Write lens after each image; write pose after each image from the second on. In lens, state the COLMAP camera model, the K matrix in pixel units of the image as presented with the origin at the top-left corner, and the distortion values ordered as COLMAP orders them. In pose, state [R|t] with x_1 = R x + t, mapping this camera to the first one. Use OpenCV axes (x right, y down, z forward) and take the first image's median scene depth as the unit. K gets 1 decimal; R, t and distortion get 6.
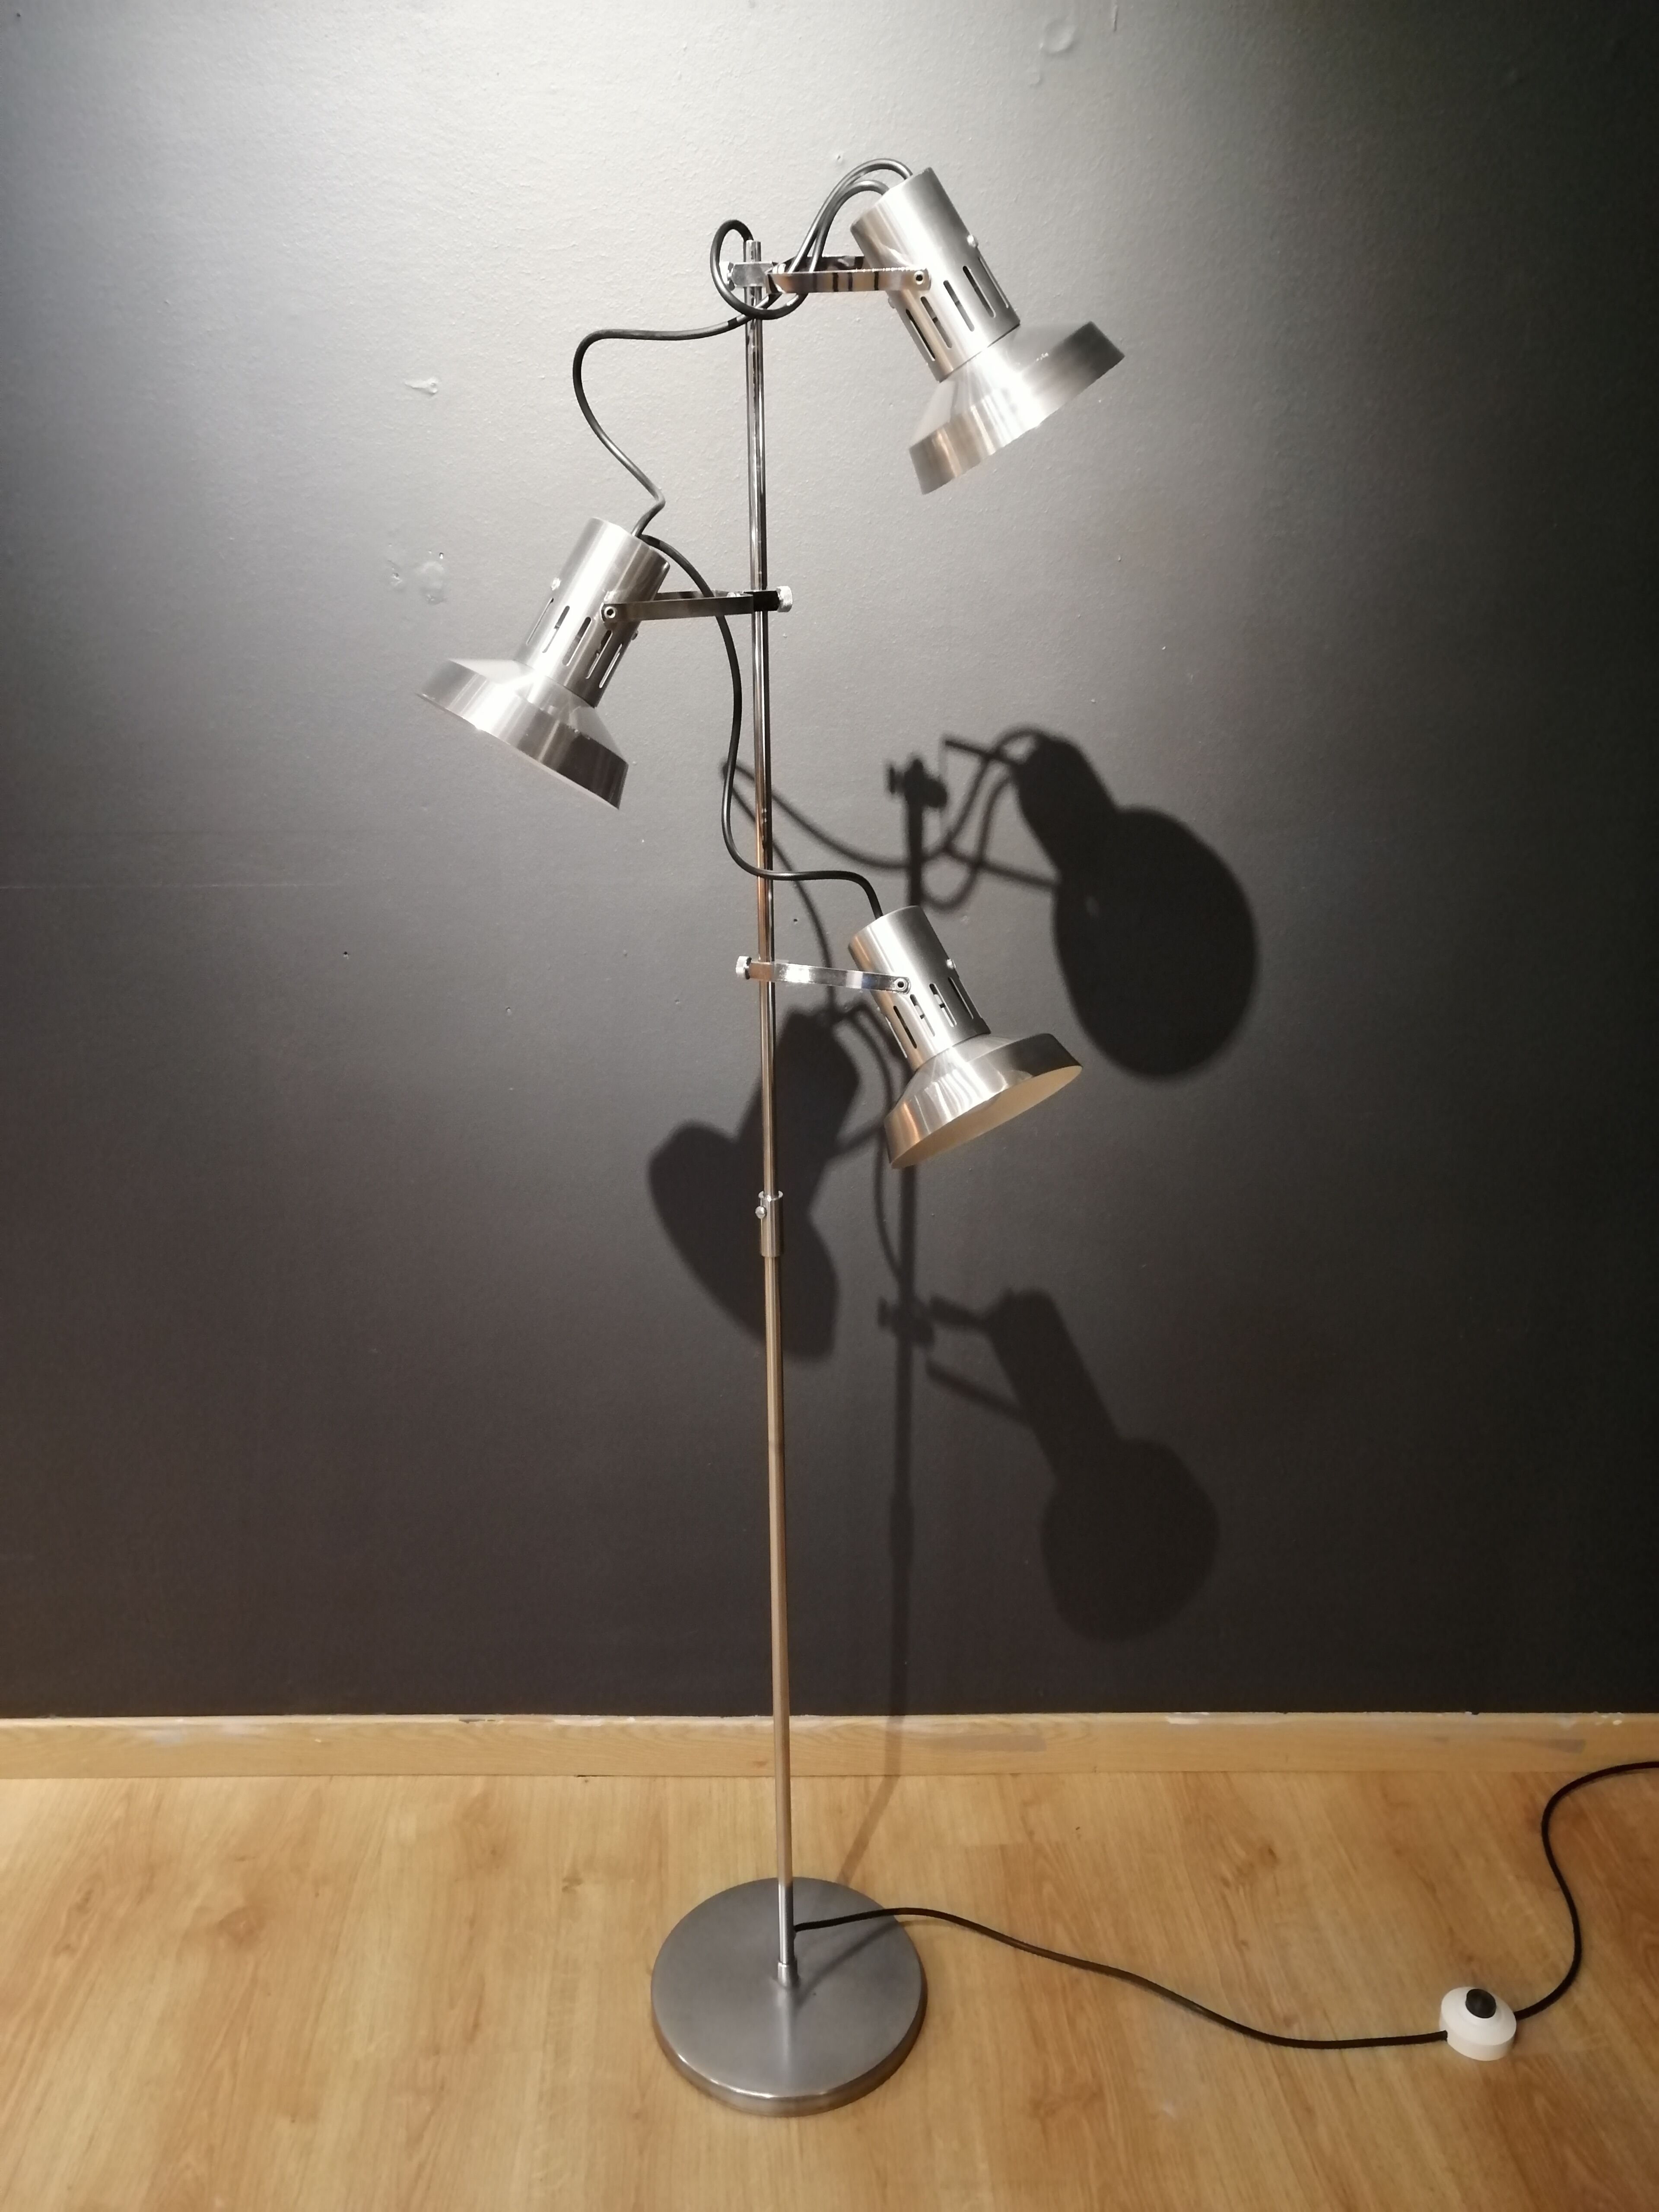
lens RADIAL K [[1728.2, 0, 830.0], [0, 1728.2, 1141.3], [0, 0, 1]] dist [0.010187, -0.039731]
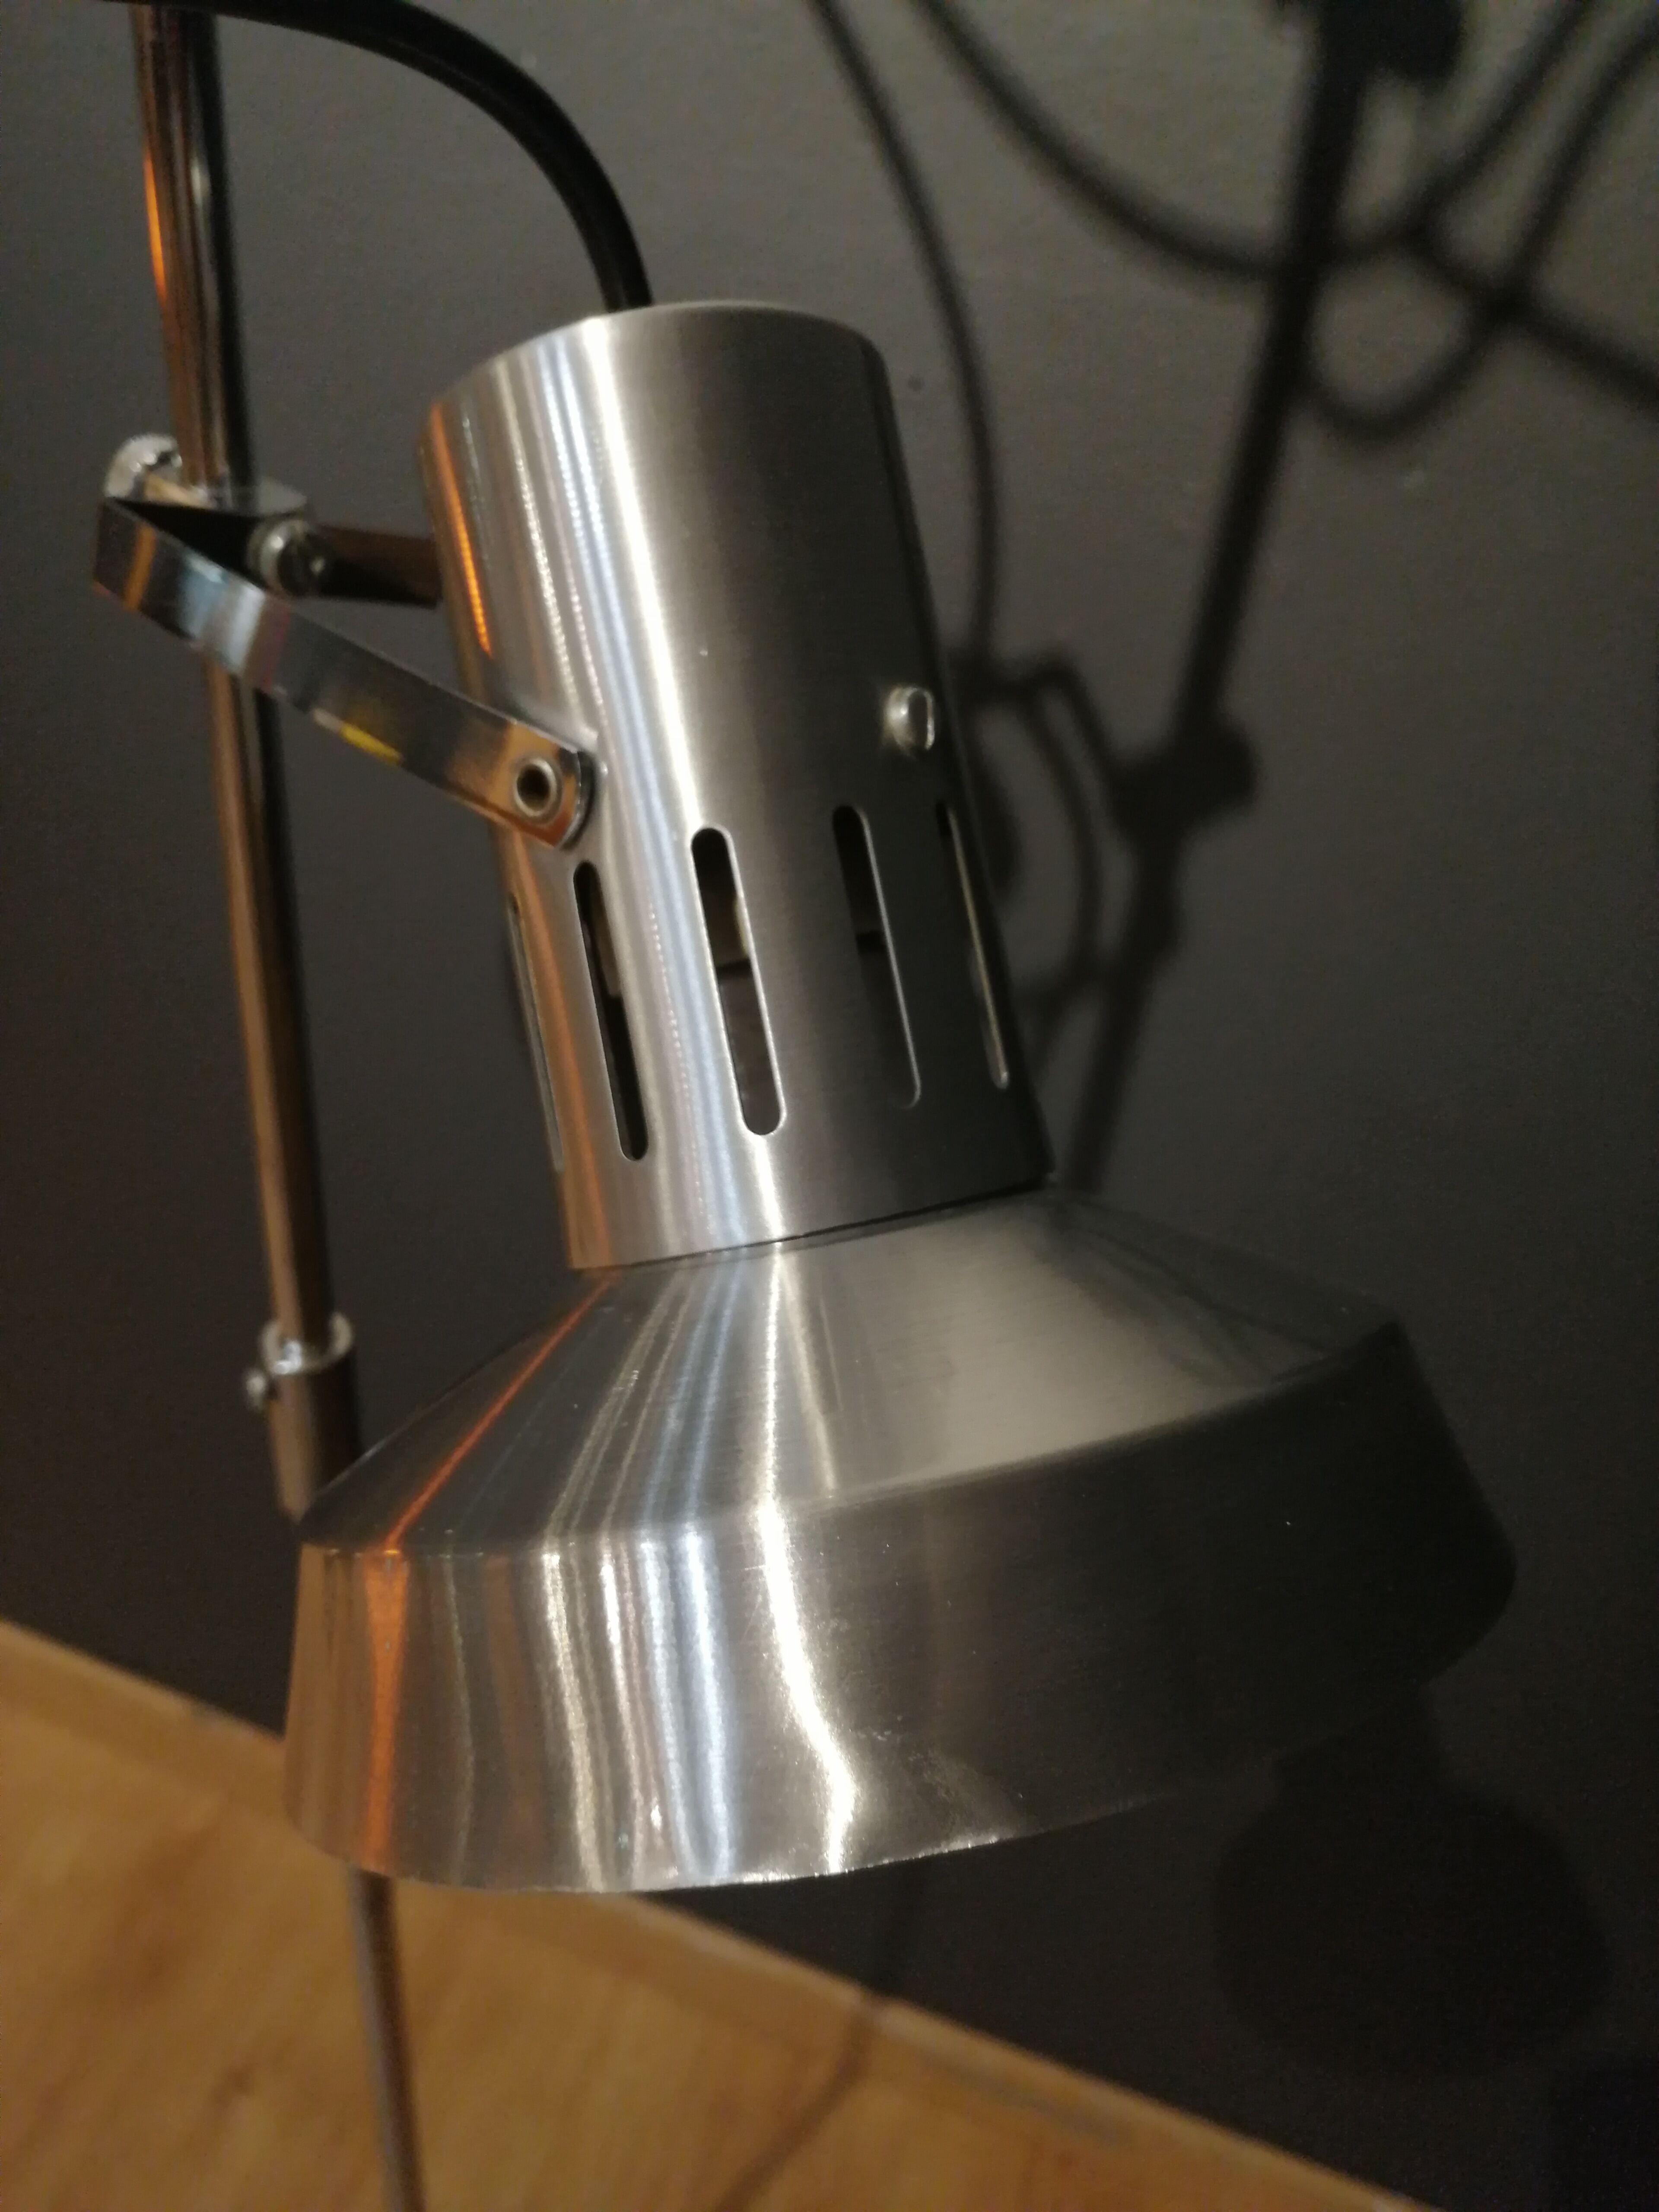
lens RADIAL K [[1713.6, 0, 834.5], [0, 1713.6, 1076.8], [0, 0, 1]] dist [-0.000890, -0.041014]
pose [[0.930213, 0.278474, -0.239073, 0.085744], [-0.212829, 0.939964, 0.266778, -0.087174], [0.299011, -0.197278, 0.933635, 0.658042]]
